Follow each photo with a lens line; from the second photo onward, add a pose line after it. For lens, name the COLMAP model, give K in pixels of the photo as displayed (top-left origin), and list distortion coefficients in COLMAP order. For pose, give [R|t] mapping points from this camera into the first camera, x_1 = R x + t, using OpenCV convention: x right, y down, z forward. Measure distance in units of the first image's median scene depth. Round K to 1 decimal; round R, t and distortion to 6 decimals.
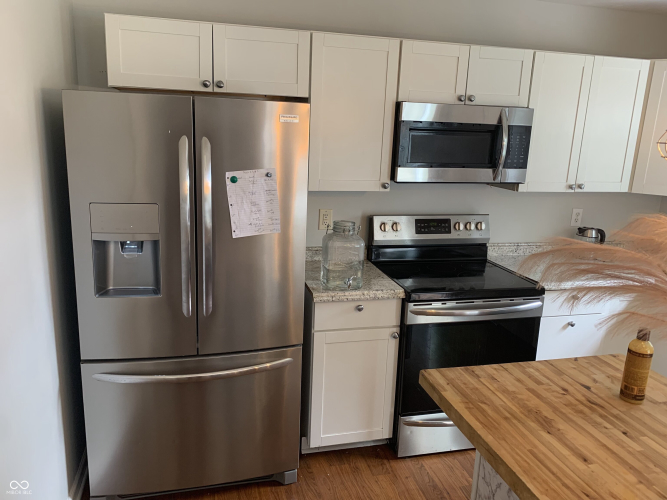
lens RADIAL K [[510.0, 0, 330.2], [0, 510.0, 248.2], [0, 0, 1]] dist [0.066198, -0.083522]
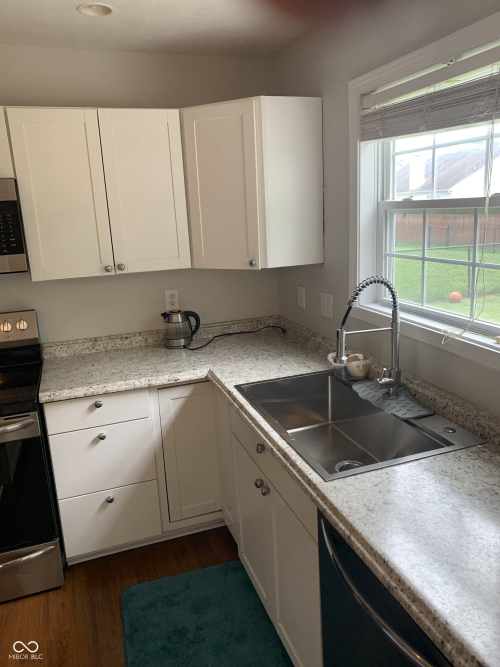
lens RADIAL K [[510.0, 0, 254.3], [0, 510.0, 327.1], [0, 0, 1]] dist [0.066198, -0.083522]
pose [[0.991255, -0.106208, 0.078315, 0.676093], [0.106058, 0.994341, 0.006083, -0.005822], [-0.078518, 0.002277, 0.996910, 0.167304]]
